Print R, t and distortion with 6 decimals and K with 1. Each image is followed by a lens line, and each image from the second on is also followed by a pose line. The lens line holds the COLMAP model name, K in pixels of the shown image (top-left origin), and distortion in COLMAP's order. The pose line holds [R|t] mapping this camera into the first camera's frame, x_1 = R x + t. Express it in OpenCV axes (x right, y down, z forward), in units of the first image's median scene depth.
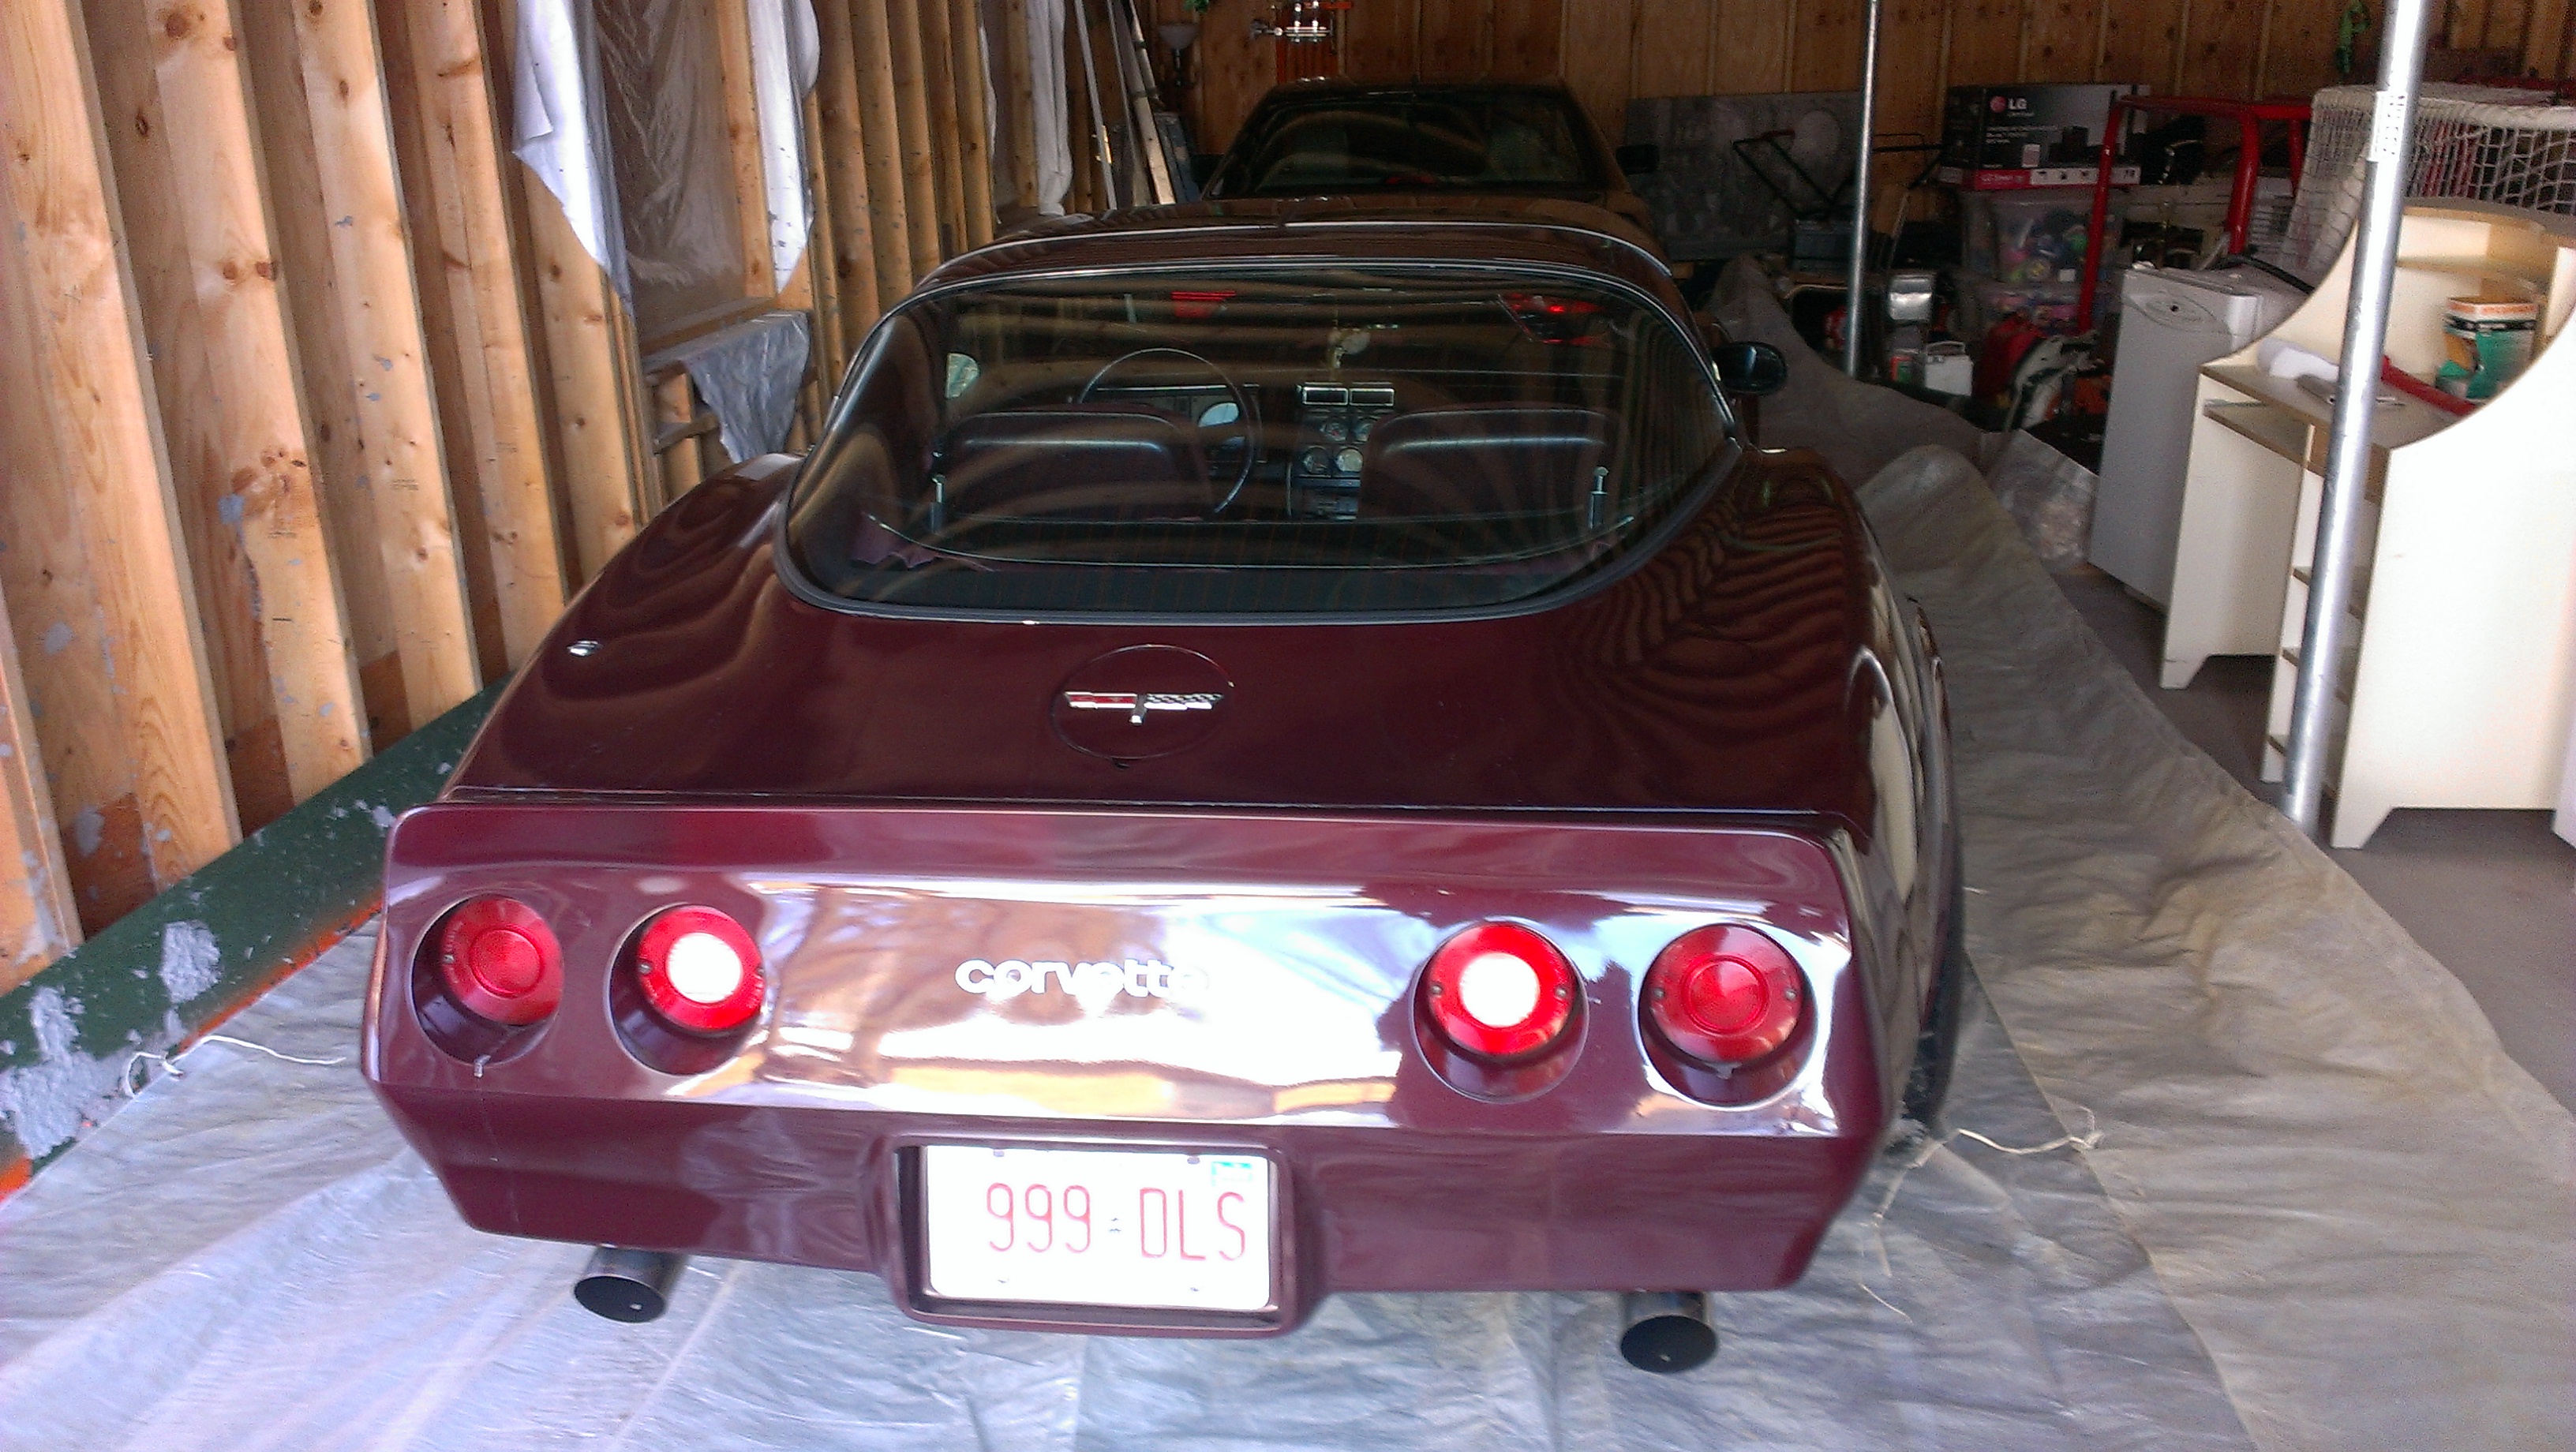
lens RADIAL K [[2055.8, 0, 1275.3], [0, 2055.8, 732.7], [0, 0, 1]] dist [0.152597, -0.257660]
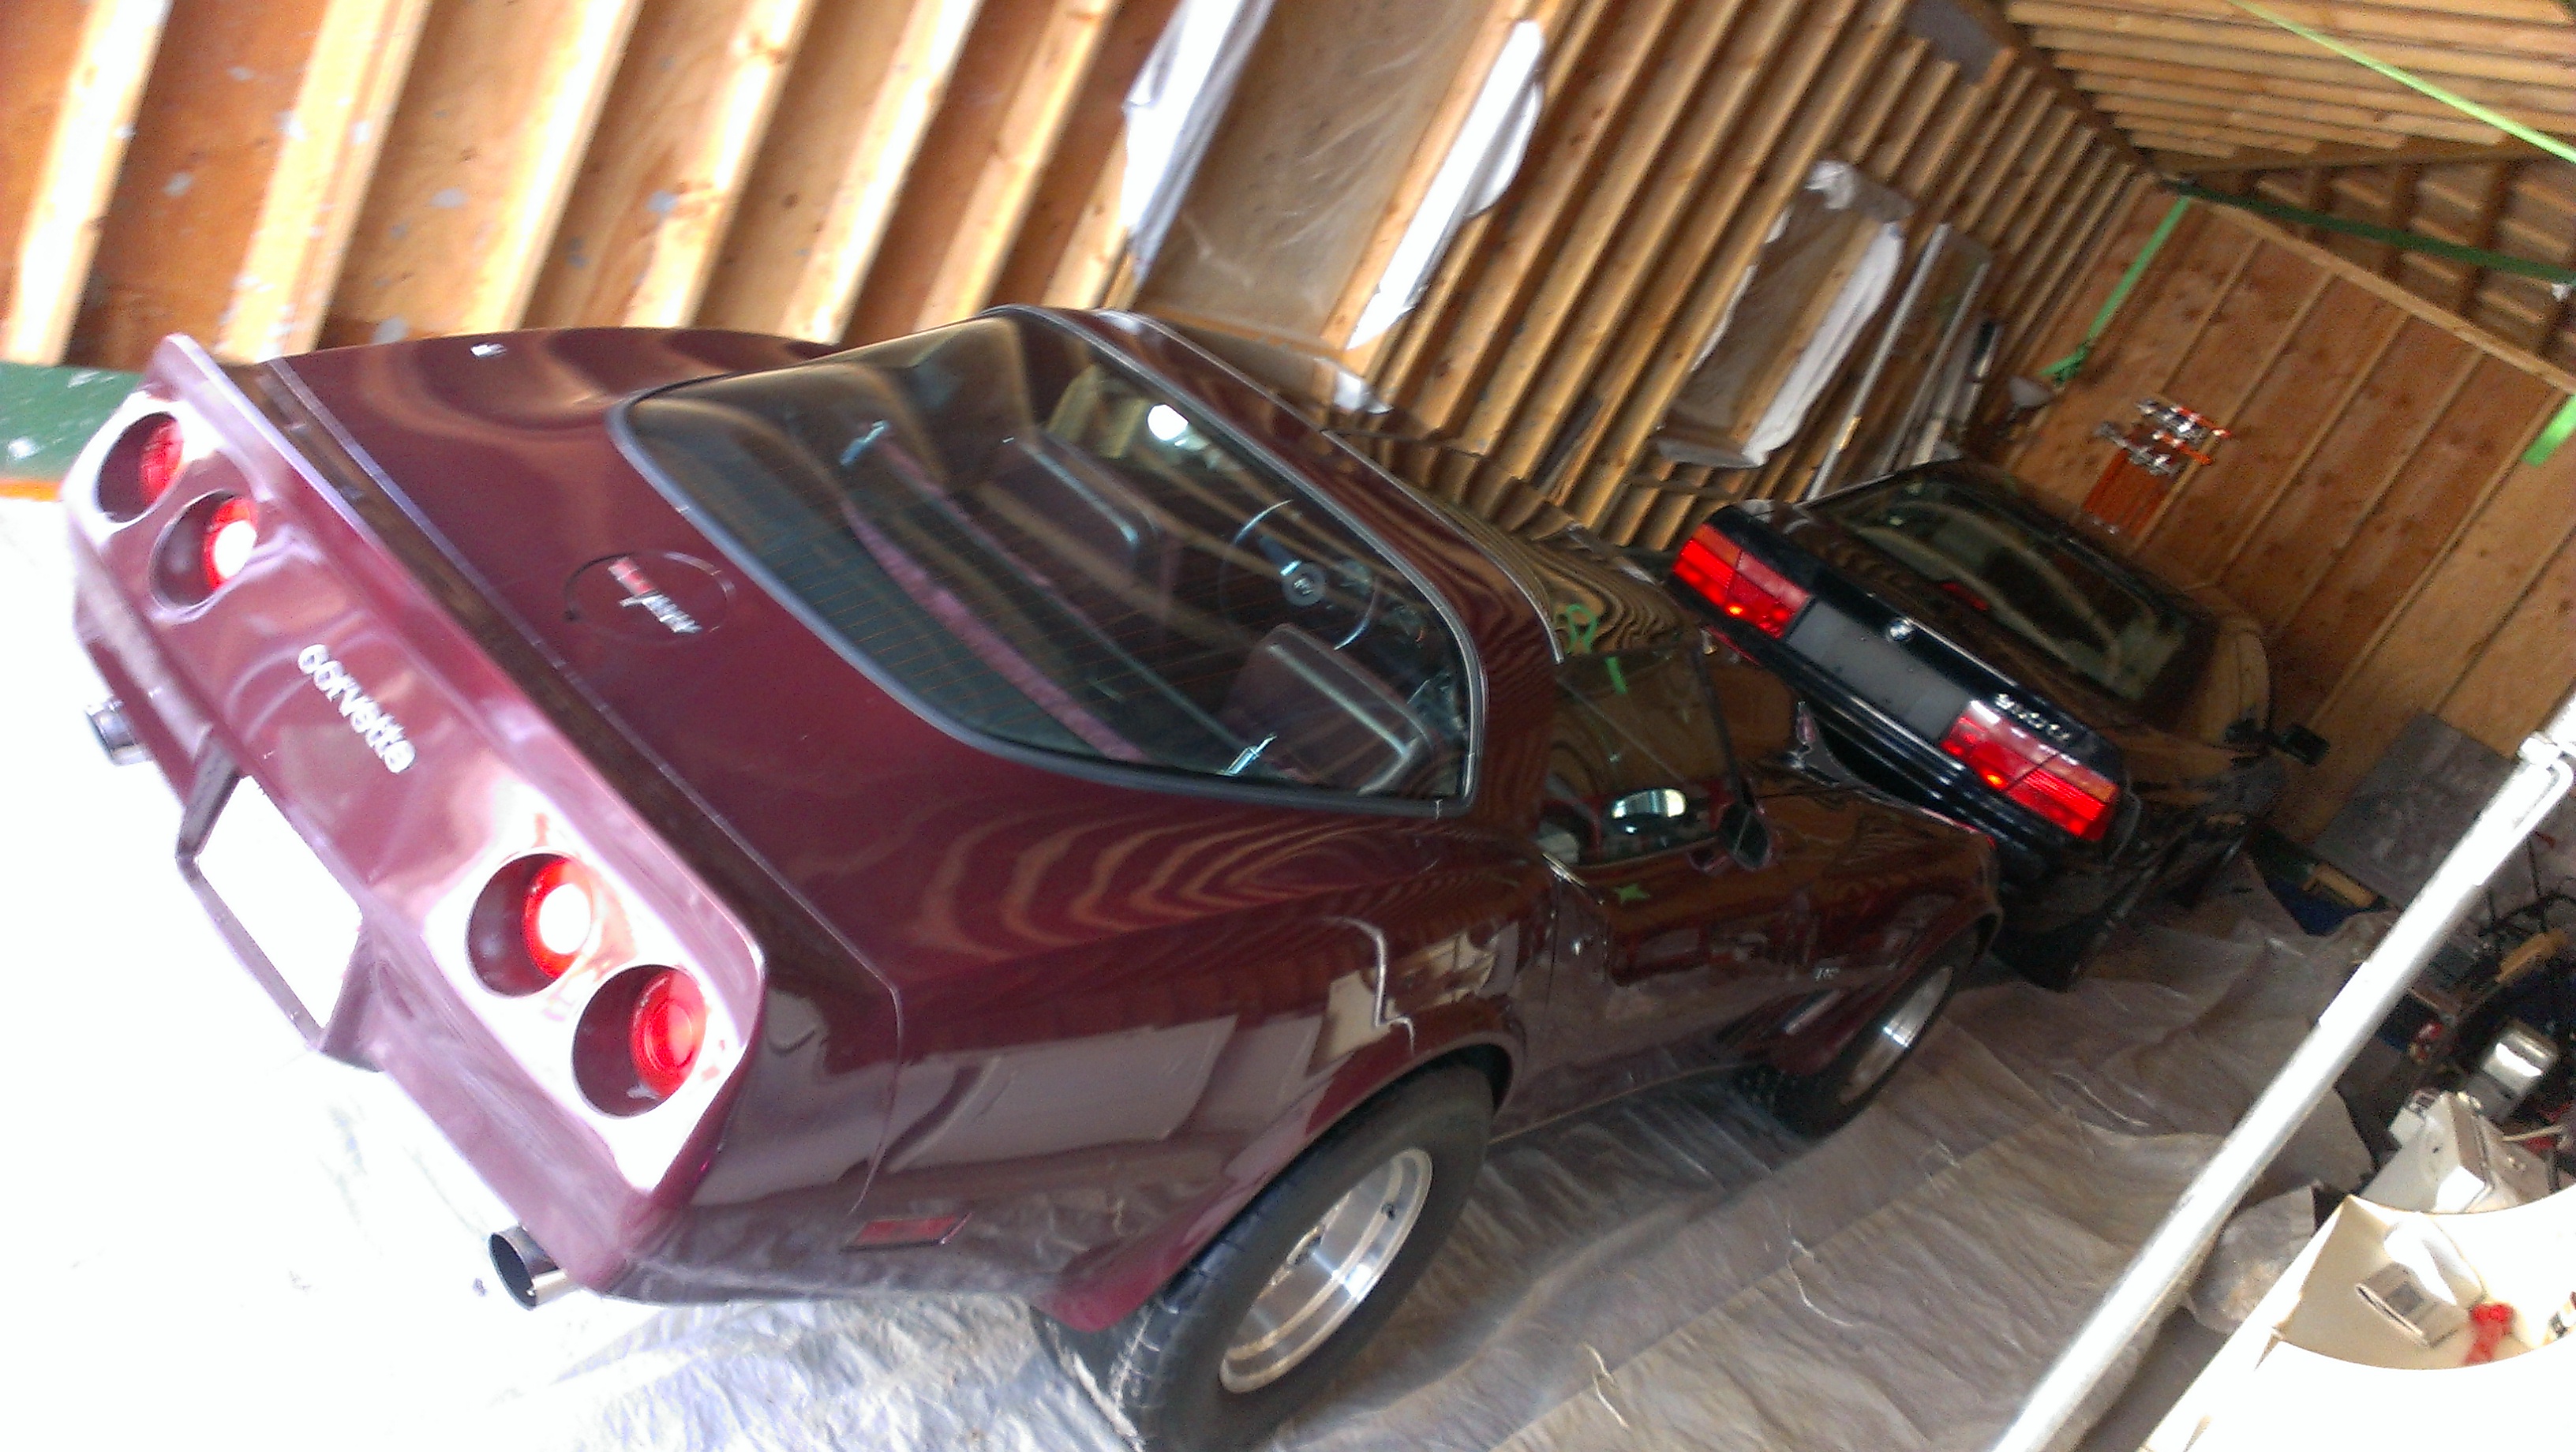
lens RADIAL K [[2055.8, 0, 1275.3], [0, 2055.8, 732.7], [0, 0, 1]] dist [0.152597, -0.257660]
pose [[0.738967, 0.574869, -0.351358, 0.394438], [-0.598620, 0.799525, 0.049129, -0.134053], [0.309162, 0.174025, 0.934951, 0.000686]]
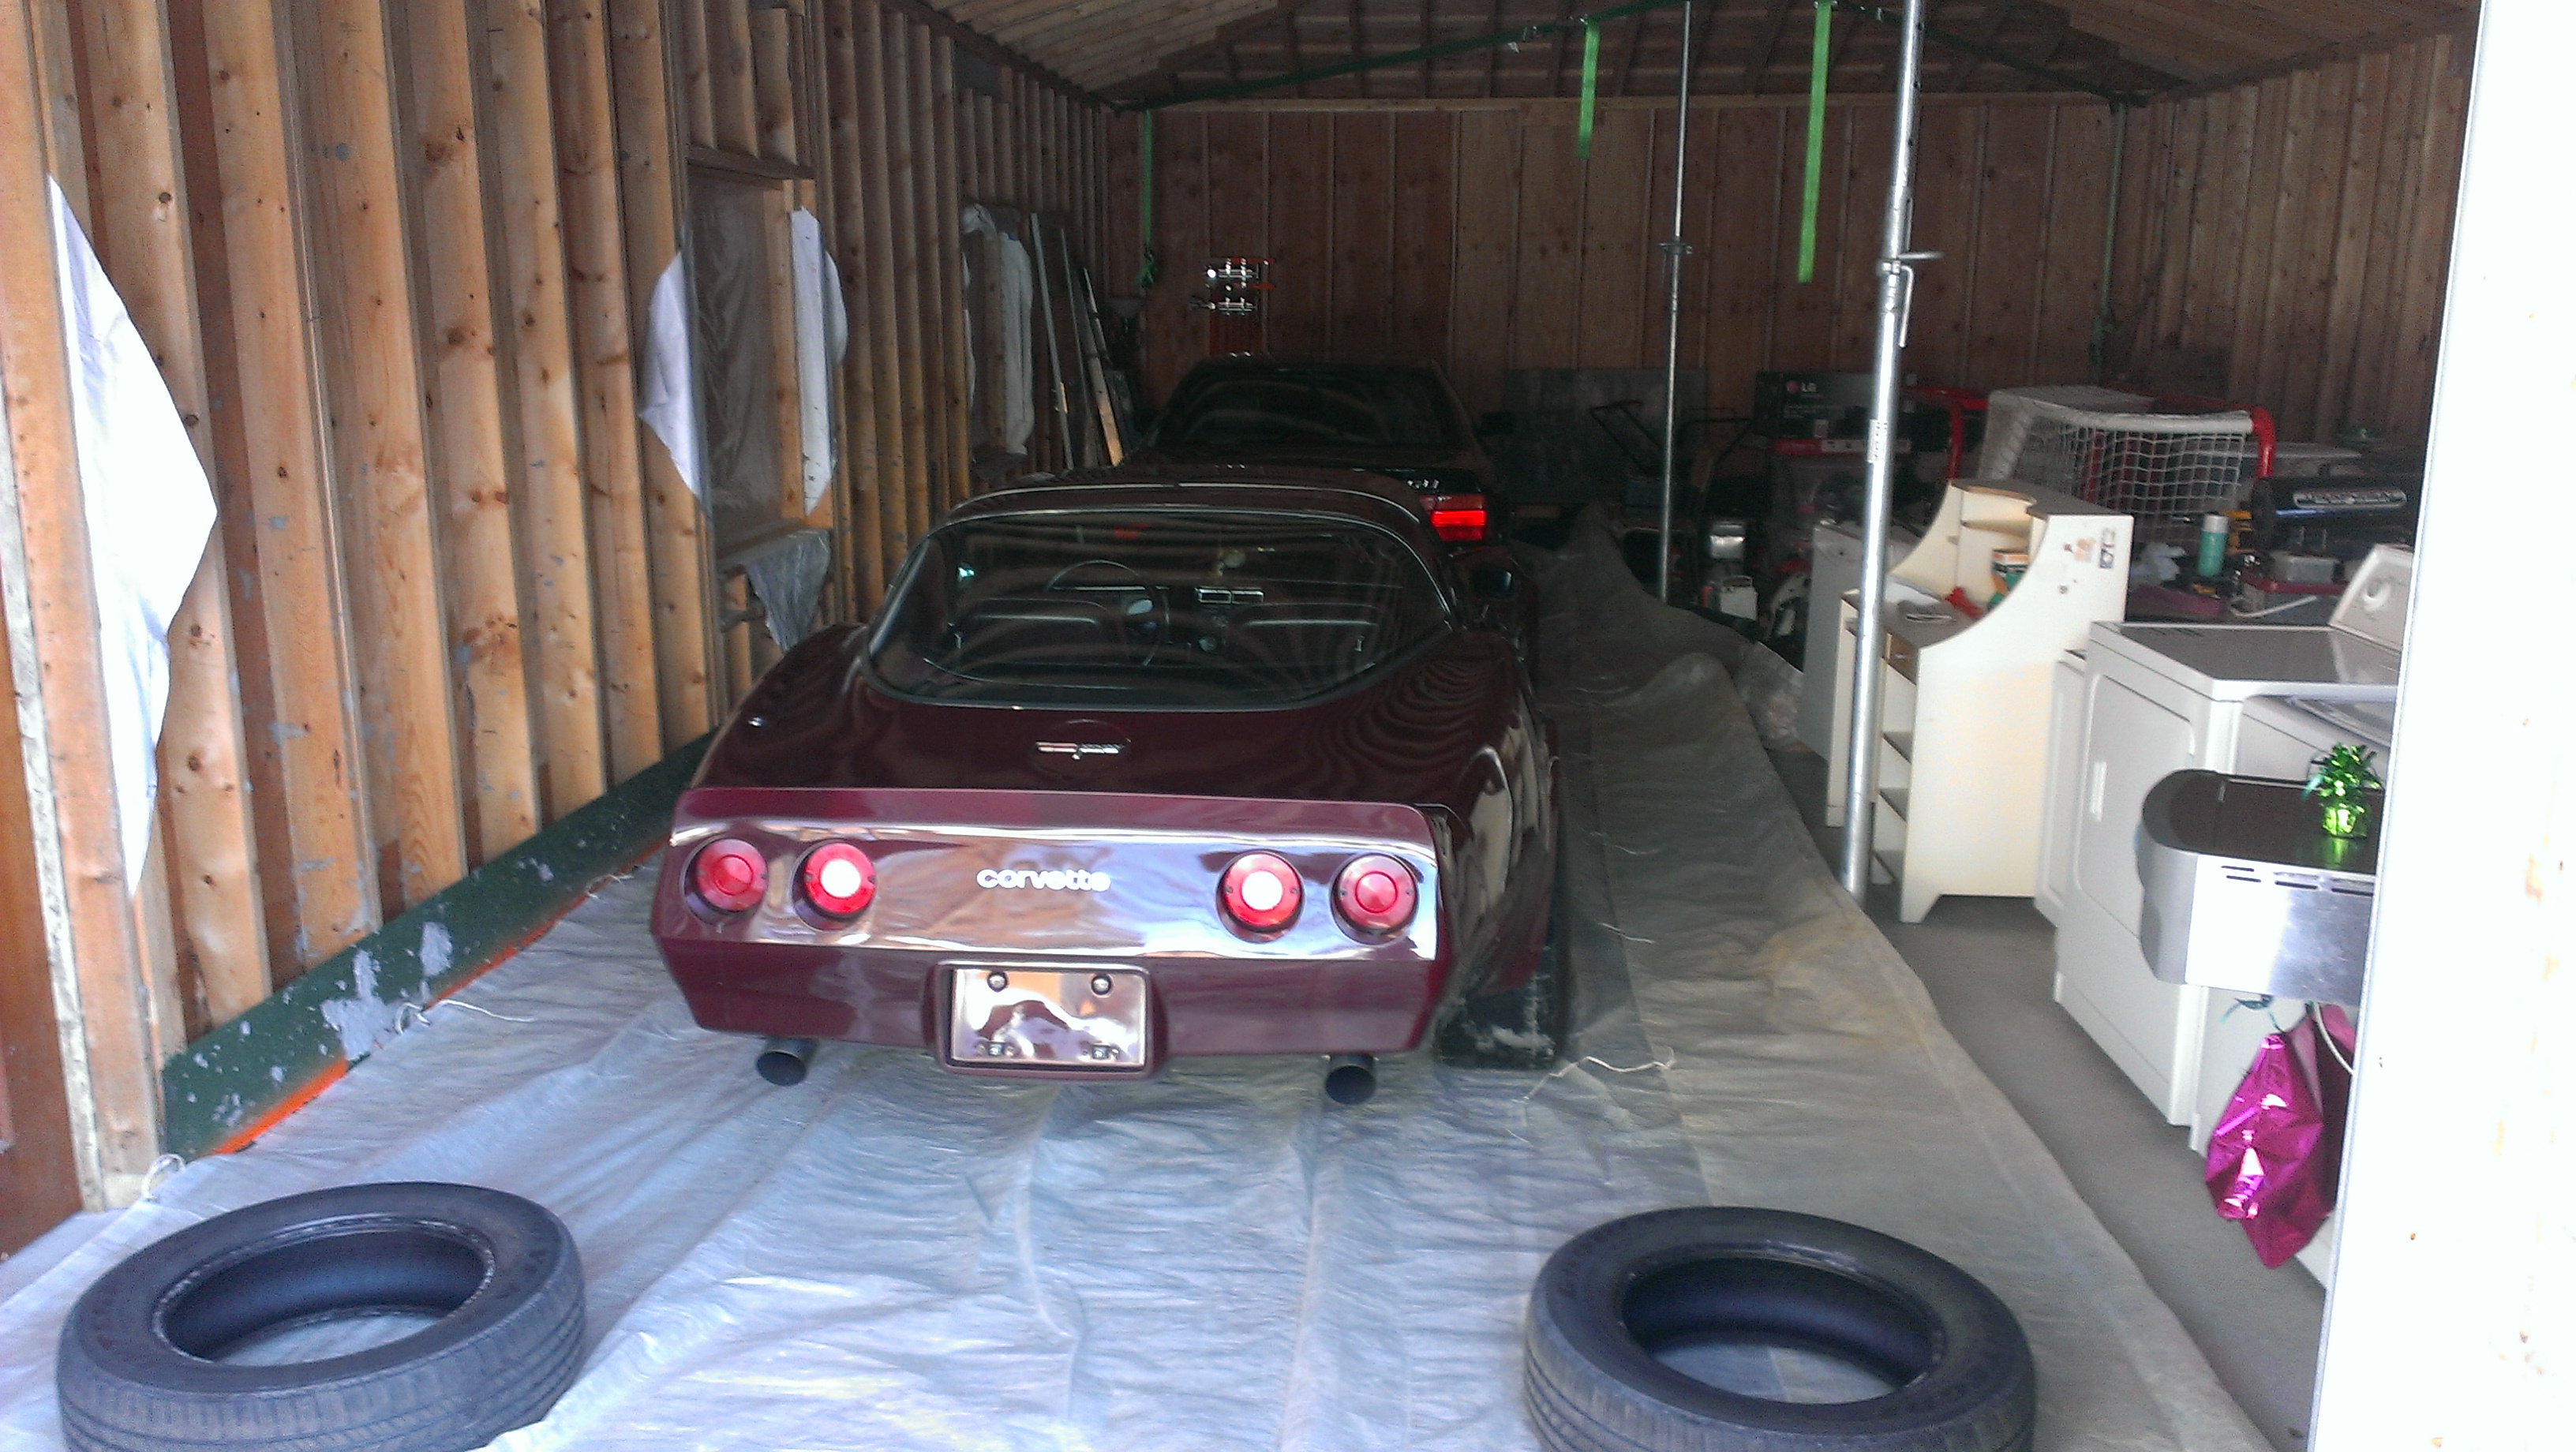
lens RADIAL K [[2084.2, 0, 1288.0], [0, 2084.2, 726.0], [0, 0, 1]] dist [0.162075, -0.266624]
pose [[0.999268, 0.020566, 0.032256, 0.034544], [-0.016904, 0.993794, -0.109945, 0.096594], [-0.034317, 0.109319, 0.993414, -0.492186]]
